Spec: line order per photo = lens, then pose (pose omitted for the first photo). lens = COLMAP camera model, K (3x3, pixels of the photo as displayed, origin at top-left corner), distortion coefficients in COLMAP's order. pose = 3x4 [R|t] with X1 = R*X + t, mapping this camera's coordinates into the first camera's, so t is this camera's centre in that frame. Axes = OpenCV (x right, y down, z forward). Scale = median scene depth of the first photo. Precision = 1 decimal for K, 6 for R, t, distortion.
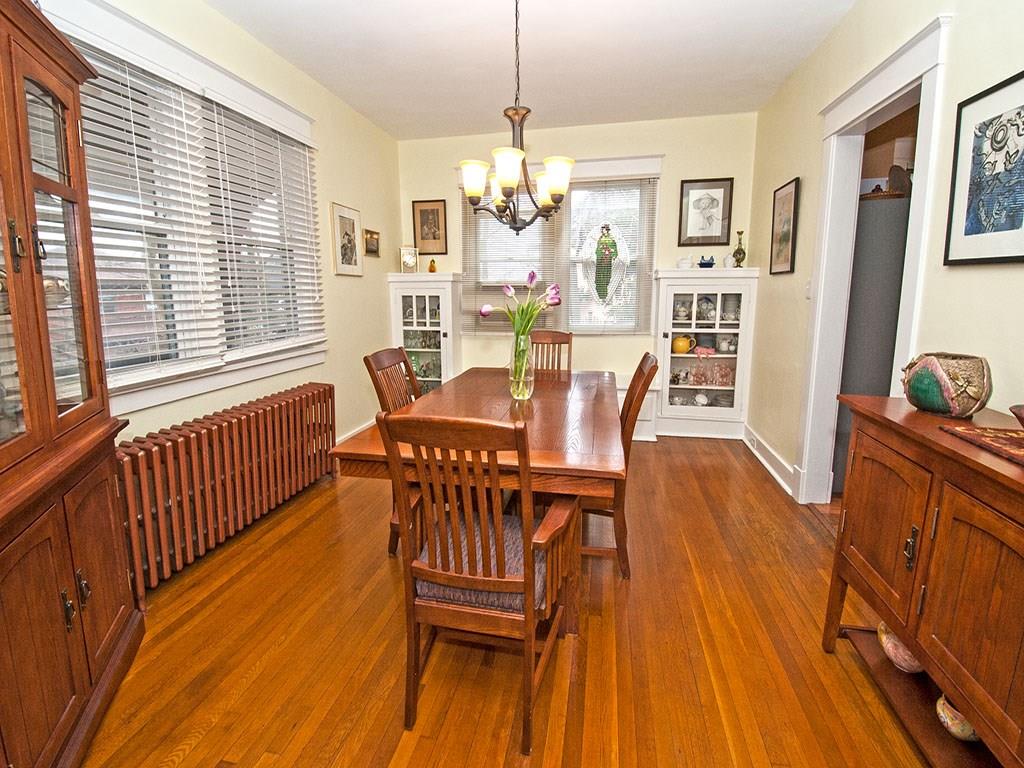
lens RADIAL K [[453.0, 0, 515.2], [0, 453.0, 356.7], [0, 0, 1]] dist [0.019283, -0.019261]
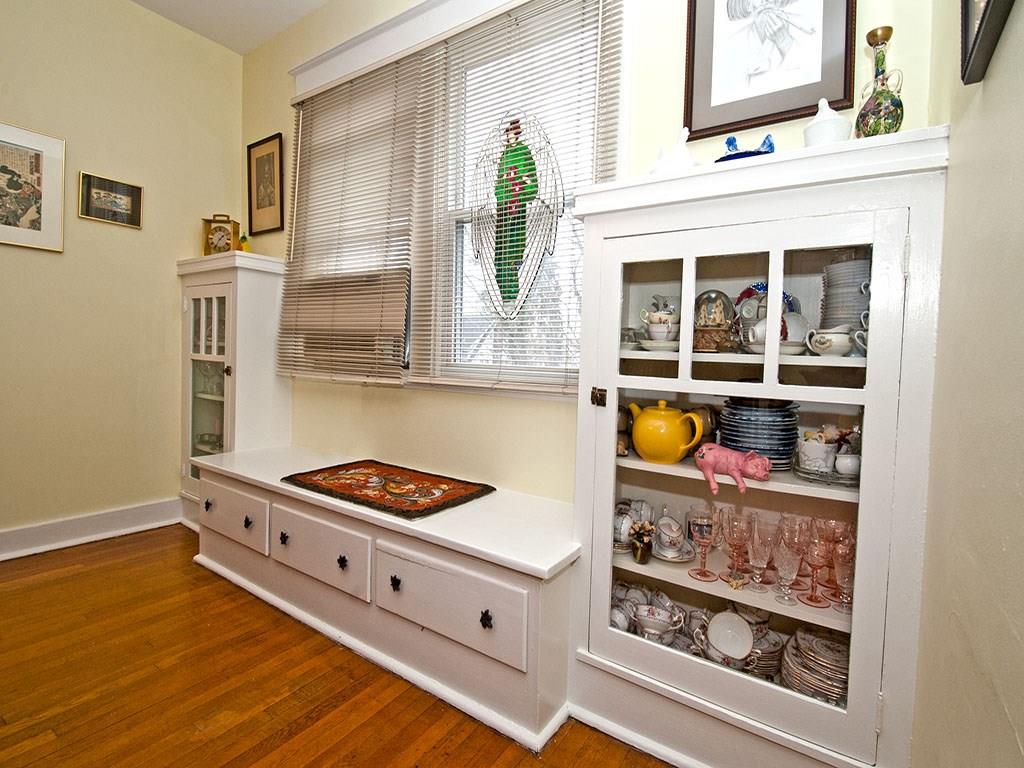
lens RADIAL K [[505.6, 0, 510.2], [0, 505.6, 362.6], [0, 0, 1]] dist [-0.000330, -0.000335]
pose [[0.914461, 0.043296, -0.402351, 0.415327], [-0.096858, 0.988778, -0.113739, -0.025068], [0.392912, 0.142981, 0.908392, 0.656877]]
